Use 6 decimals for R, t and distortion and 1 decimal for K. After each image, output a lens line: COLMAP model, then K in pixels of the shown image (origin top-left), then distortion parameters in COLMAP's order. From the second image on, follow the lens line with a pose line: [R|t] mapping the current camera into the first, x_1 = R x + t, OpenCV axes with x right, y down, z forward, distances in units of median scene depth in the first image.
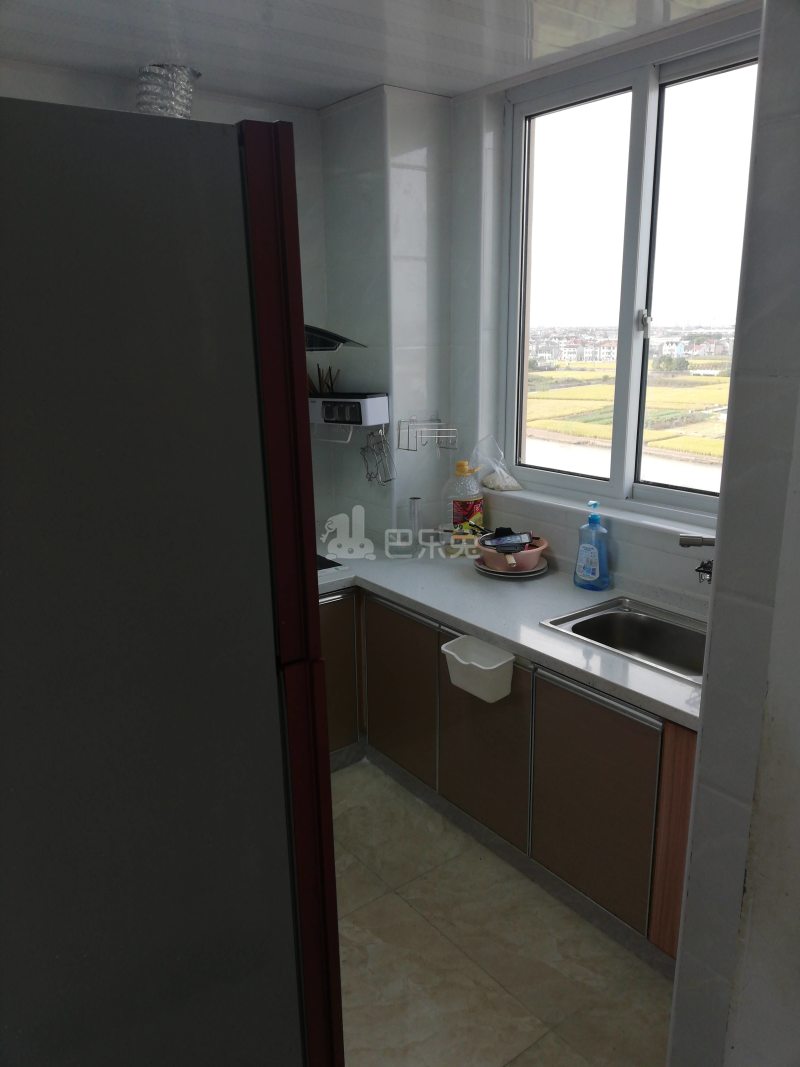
lens RADIAL K [[806.7, 0, 400.0], [0, 806.7, 533.5], [0, 0, 1]] dist [0.040244, -0.004735]
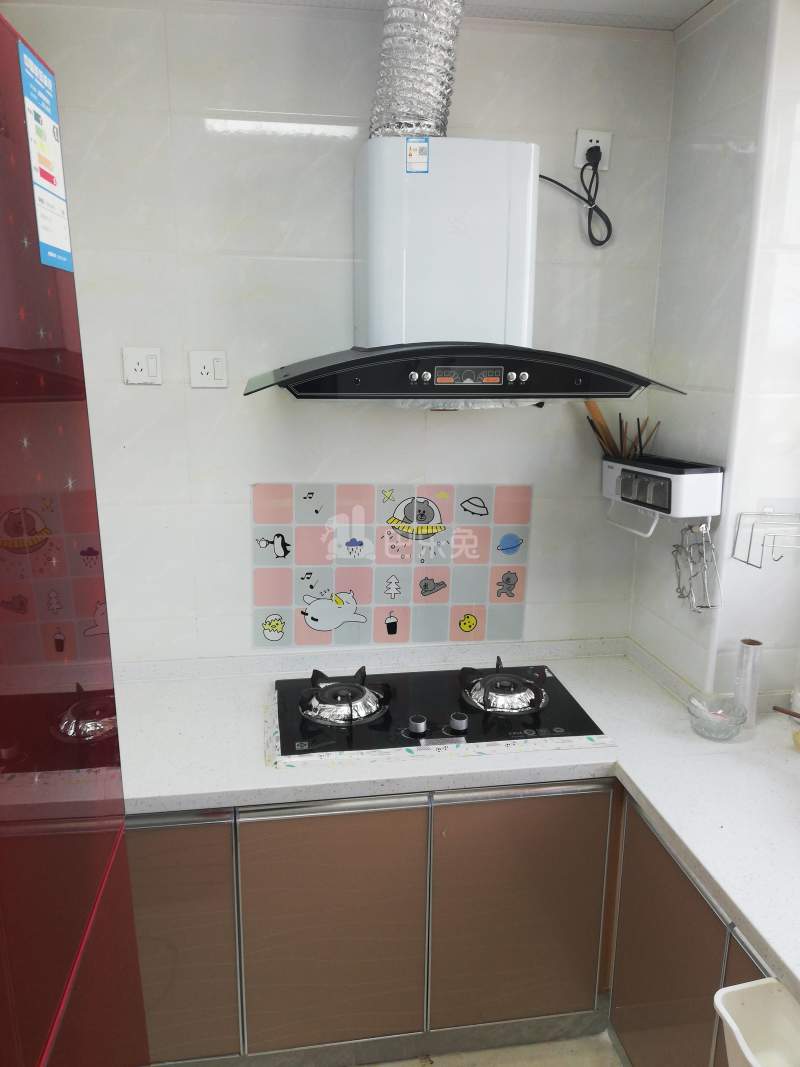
lens RADIAL K [[793.5, 0, 400.0], [0, 793.5, 533.5], [0, 0, 1]] dist [-0.001398, -0.001684]
pose [[0.877257, 0.127849, -0.462682, 0.053561], [-0.139718, 0.990153, 0.008692, -0.094367], [0.459237, 0.057020, 0.886482, 0.356044]]
